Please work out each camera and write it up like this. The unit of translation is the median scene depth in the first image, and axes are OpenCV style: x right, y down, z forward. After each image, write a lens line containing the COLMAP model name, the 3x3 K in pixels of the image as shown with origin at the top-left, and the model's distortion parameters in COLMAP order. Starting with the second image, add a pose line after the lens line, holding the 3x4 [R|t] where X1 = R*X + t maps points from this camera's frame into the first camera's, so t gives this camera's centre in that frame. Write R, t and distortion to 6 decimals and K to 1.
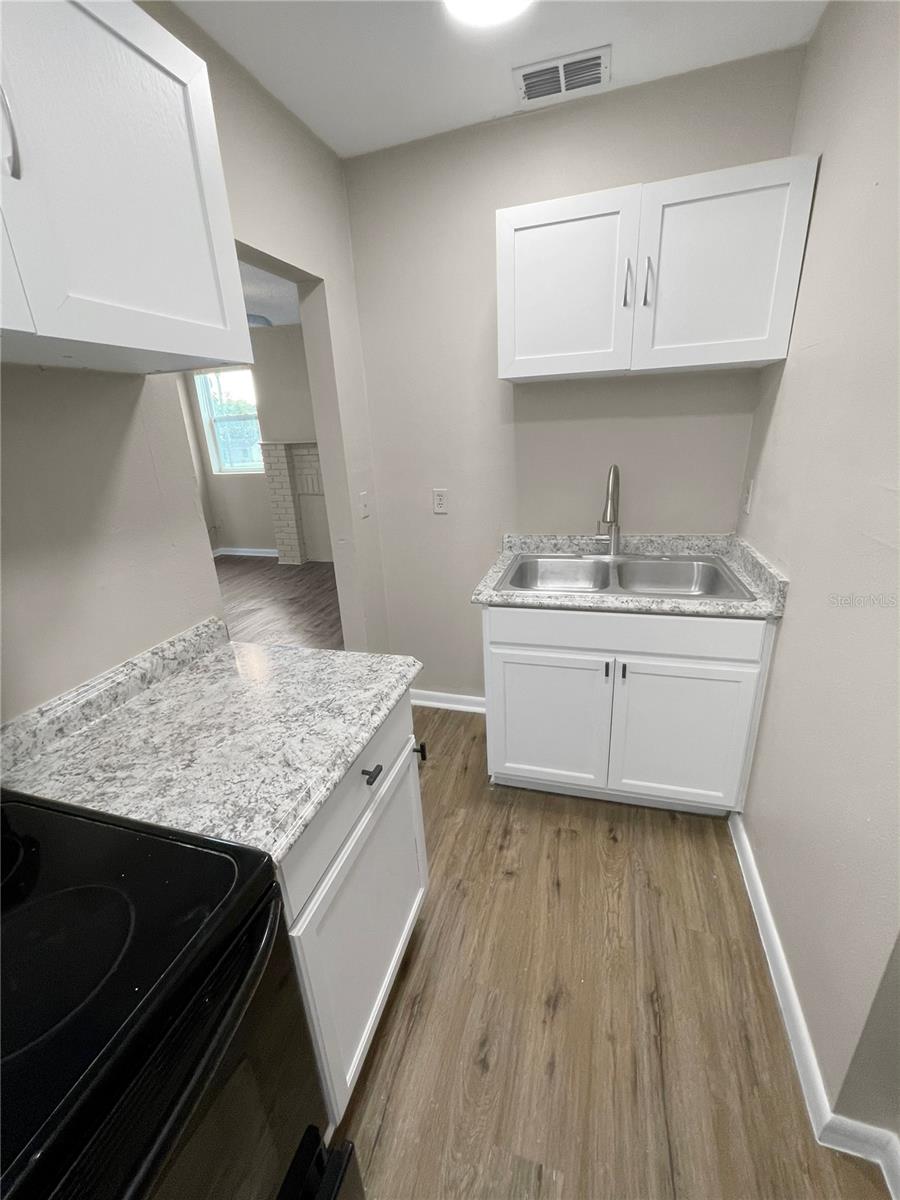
lens RADIAL K [[481.1, 0, 449.9], [0, 481.1, 597.2], [0, 0, 1]] dist [-0.004472, 0.001145]
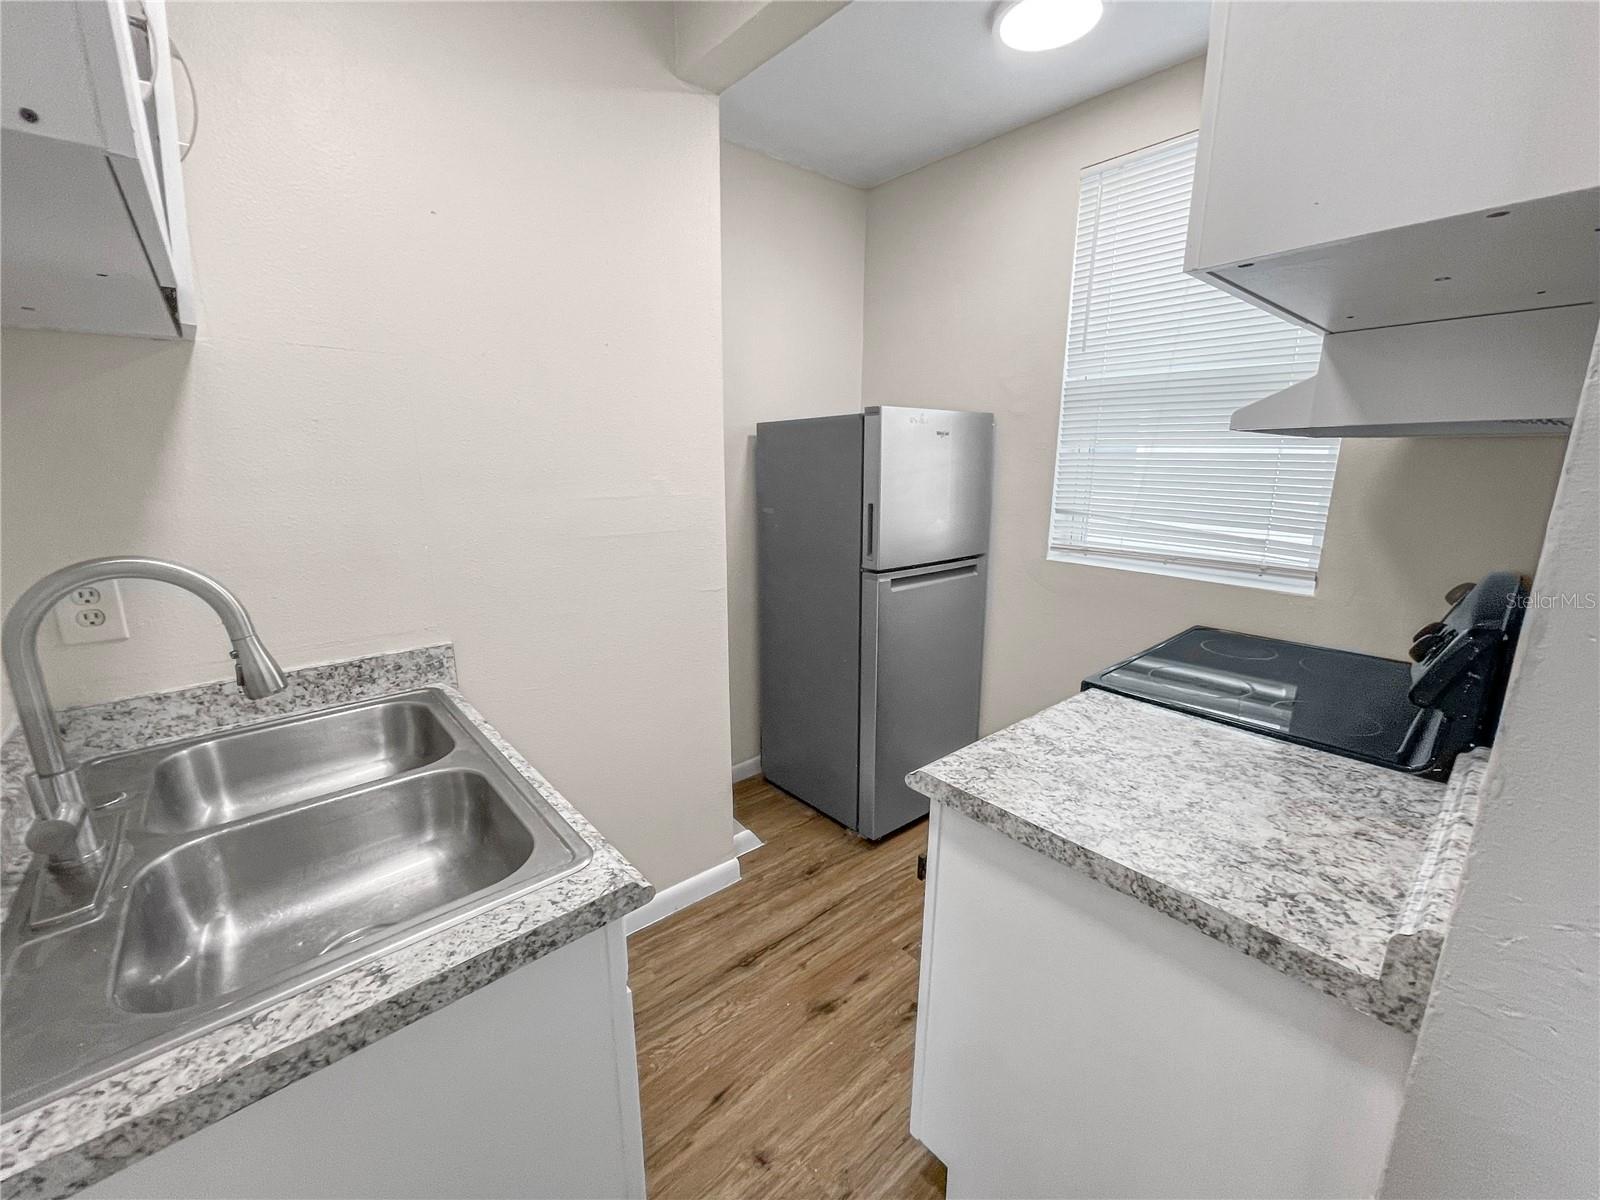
lens RADIAL K [[641.5, 0, 791.9], [0, 641.5, 602.6], [0, 0, 1]] dist [-0.004472, 0.001145]
pose [[-0.841294, -0.070011, 0.536025, -0.370111], [0.220713, 0.860677, 0.458825, -0.489454], [-0.493467, 0.504314, -0.708631, 1.549301]]
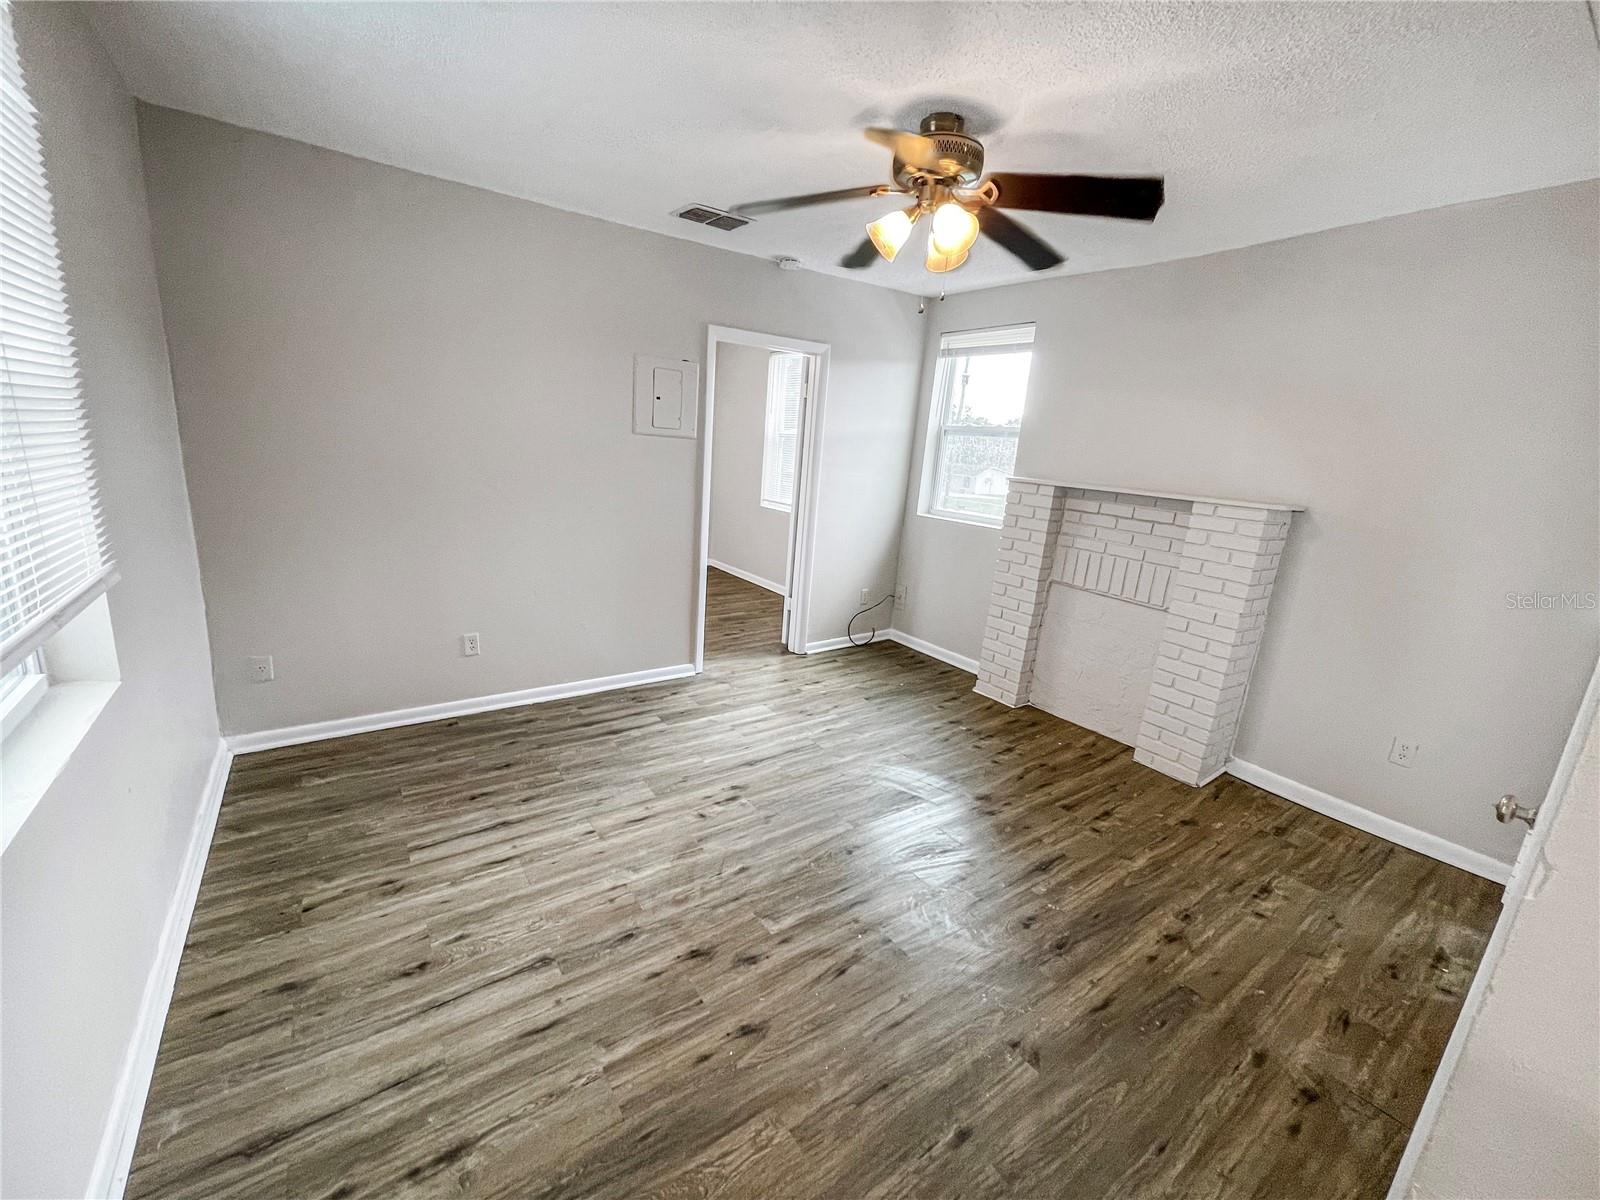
lens RADIAL K [[641.5, 0, 796.2], [0, 641.5, 604.9], [0, 0, 1]] dist [-0.004472, 0.001145]
pose [[0.790780, 0.248113, -0.559559, -0.219527], [-0.309016, 0.950938, -0.015054, -0.148407], [0.528371, 0.184817, 0.828654, 0.448948]]
